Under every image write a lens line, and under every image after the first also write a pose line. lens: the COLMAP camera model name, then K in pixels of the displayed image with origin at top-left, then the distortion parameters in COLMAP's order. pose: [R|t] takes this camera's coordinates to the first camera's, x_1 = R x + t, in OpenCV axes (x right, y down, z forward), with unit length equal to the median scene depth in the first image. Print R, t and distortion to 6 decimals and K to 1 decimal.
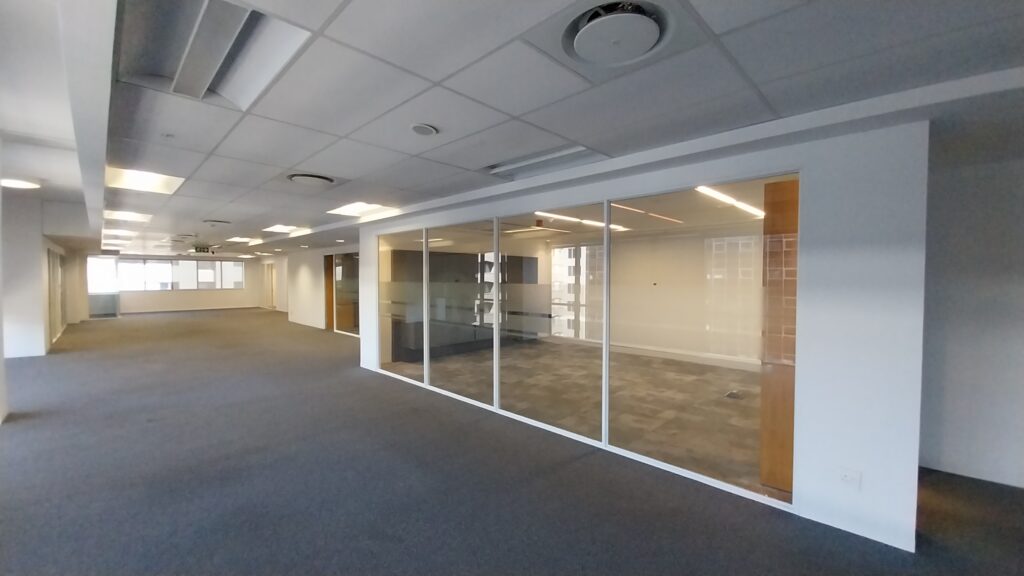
lens RADIAL K [[408.9, 0, 512.0], [0, 408.9, 288.0], [0, 0, 1]] dist [0.012764, -0.010160]
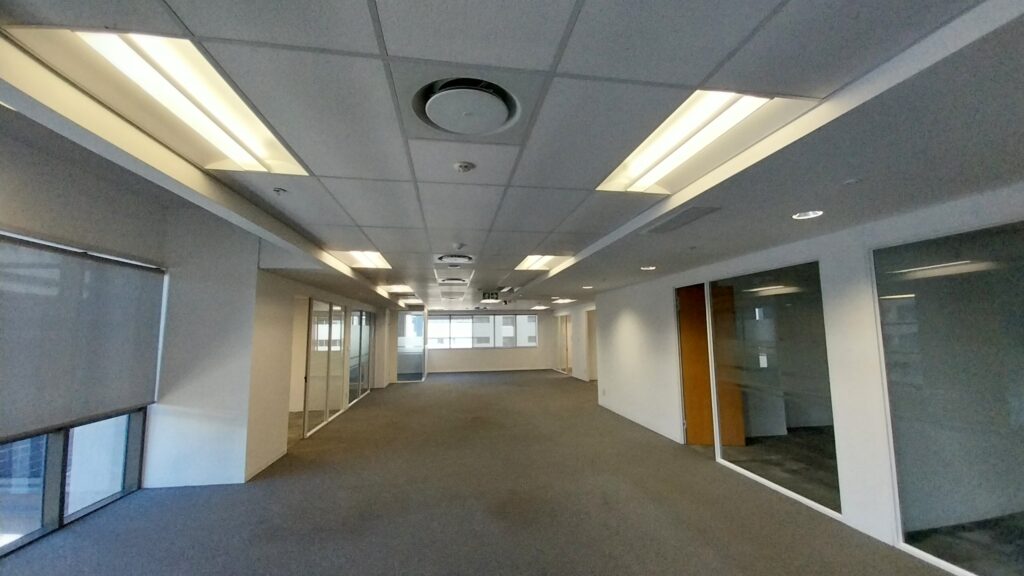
lens RADIAL K [[408.9, 0, 512.0], [0, 408.9, 288.0], [0, 0, 1]] dist [0.012764, -0.010160]
pose [[0.803153, -0.076265, -0.590871, -0.240352], [0.000344, 0.991832, -0.127551, -0.013644], [0.595773, 0.102240, 0.796619, 0.363782]]
